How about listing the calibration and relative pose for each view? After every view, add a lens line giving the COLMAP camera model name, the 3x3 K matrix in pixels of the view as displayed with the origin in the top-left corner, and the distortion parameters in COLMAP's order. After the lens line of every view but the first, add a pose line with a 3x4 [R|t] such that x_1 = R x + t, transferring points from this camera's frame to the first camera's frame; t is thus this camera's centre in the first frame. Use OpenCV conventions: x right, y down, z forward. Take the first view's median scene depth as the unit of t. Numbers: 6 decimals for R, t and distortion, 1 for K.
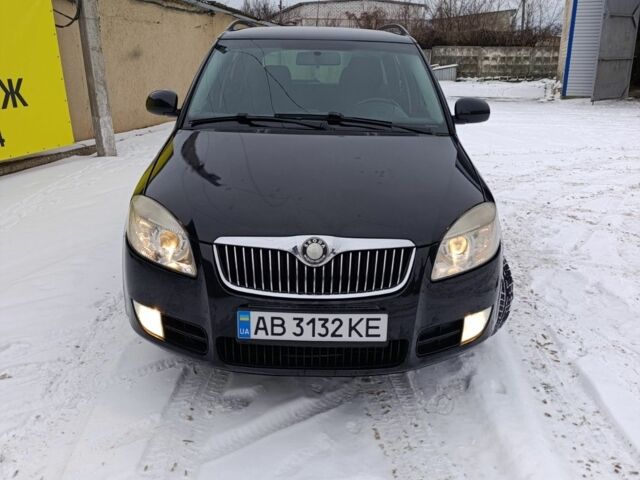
lens RADIAL K [[580.4, 0, 320.0], [0, 580.4, 240.0], [0, 0, 1]] dist [0.068984, -0.113562]
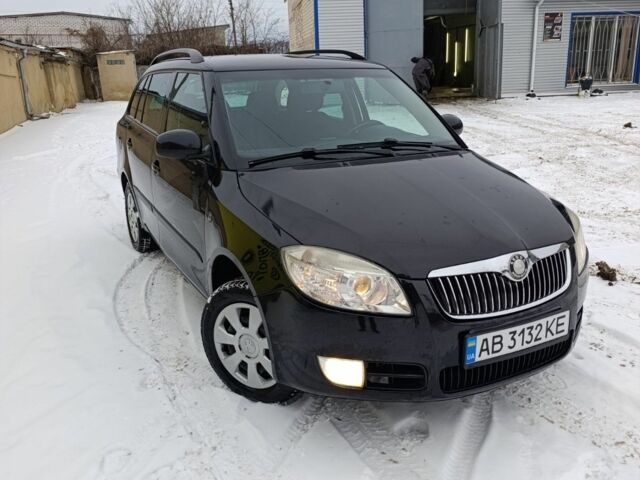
lens RADIAL K [[580.4, 0, 320.0], [0, 580.4, 240.0], [0, 0, 1]] dist [0.068984, -0.113562]
pose [[0.887309, -0.165646, 0.430399, -0.777492], [0.174455, 0.984477, 0.019234, -0.112602], [-0.426904, 0.058019, 0.902434, 0.169242]]
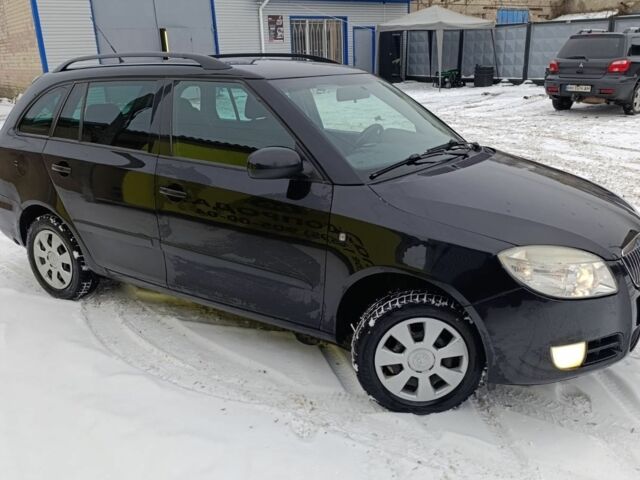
lens RADIAL K [[580.4, 0, 320.0], [0, 580.4, 240.0], [0, 0, 1]] dist [0.068984, -0.113562]
pose [[0.541845, -0.281045, 0.792097, -1.431049], [0.286790, 0.947698, 0.140072, -0.364010], [-0.790035, 0.151268, 0.594106, 0.780372]]
